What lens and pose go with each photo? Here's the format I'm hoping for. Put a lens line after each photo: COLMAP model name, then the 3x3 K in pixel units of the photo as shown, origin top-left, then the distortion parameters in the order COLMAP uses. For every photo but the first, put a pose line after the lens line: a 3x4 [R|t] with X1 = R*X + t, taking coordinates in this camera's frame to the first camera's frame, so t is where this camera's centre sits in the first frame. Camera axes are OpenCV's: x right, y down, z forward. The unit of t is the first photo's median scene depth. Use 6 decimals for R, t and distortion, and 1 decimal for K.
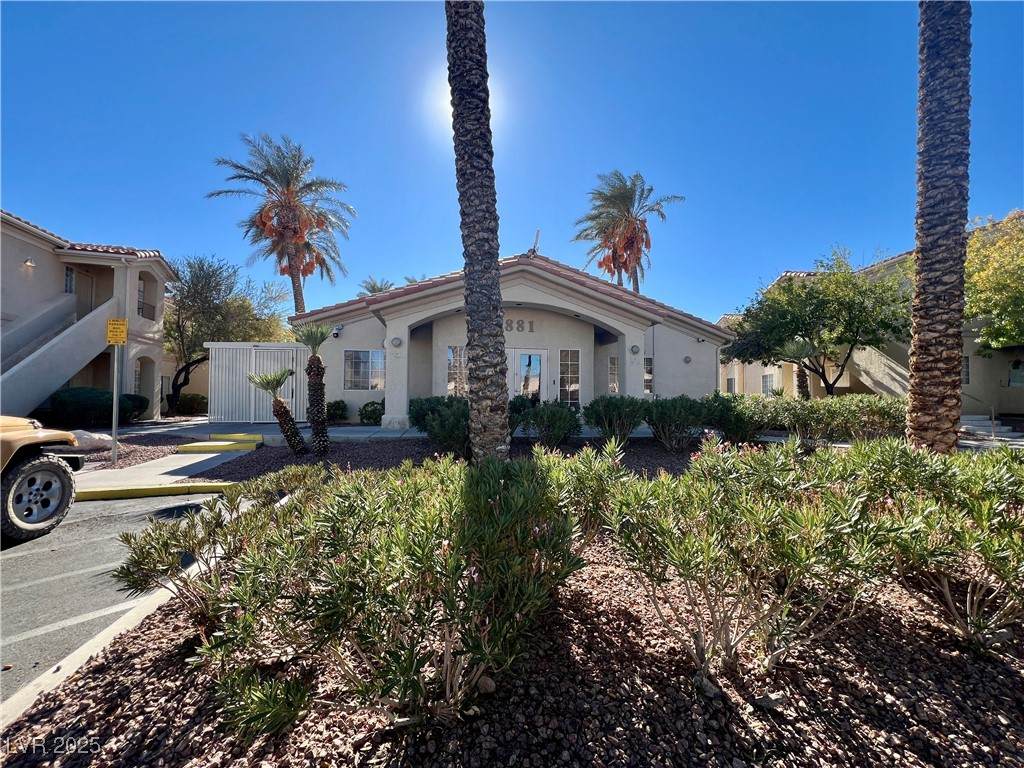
lens RADIAL K [[410.0, 0, 512.0], [0, 410.0, 384.0], [0, 0, 1]] dist [0.001349, 0.000409]
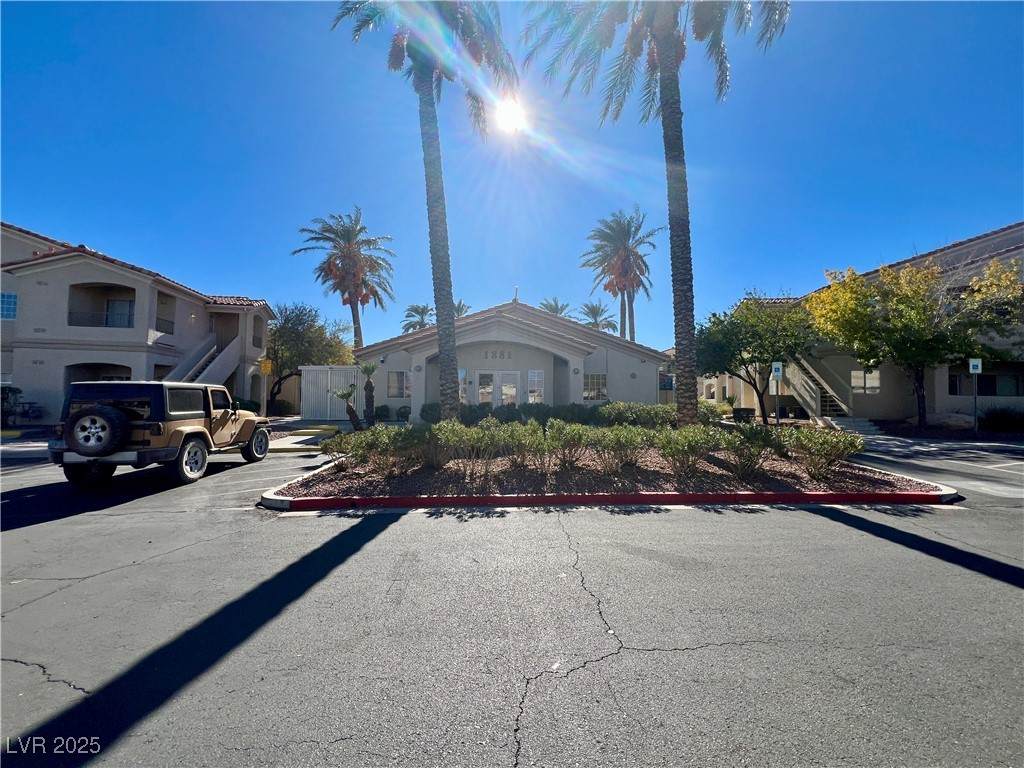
lens RADIAL K [[410.0, 0, 512.0], [0, 410.0, 384.0], [0, 0, 1]] dist [0.001349, 0.000409]
pose [[0.993770, -0.002689, -0.111417, 0.172646], [0.001269, 0.999917, -0.012813, -0.014031], [0.111442, 0.012592, 0.993691, -0.360183]]
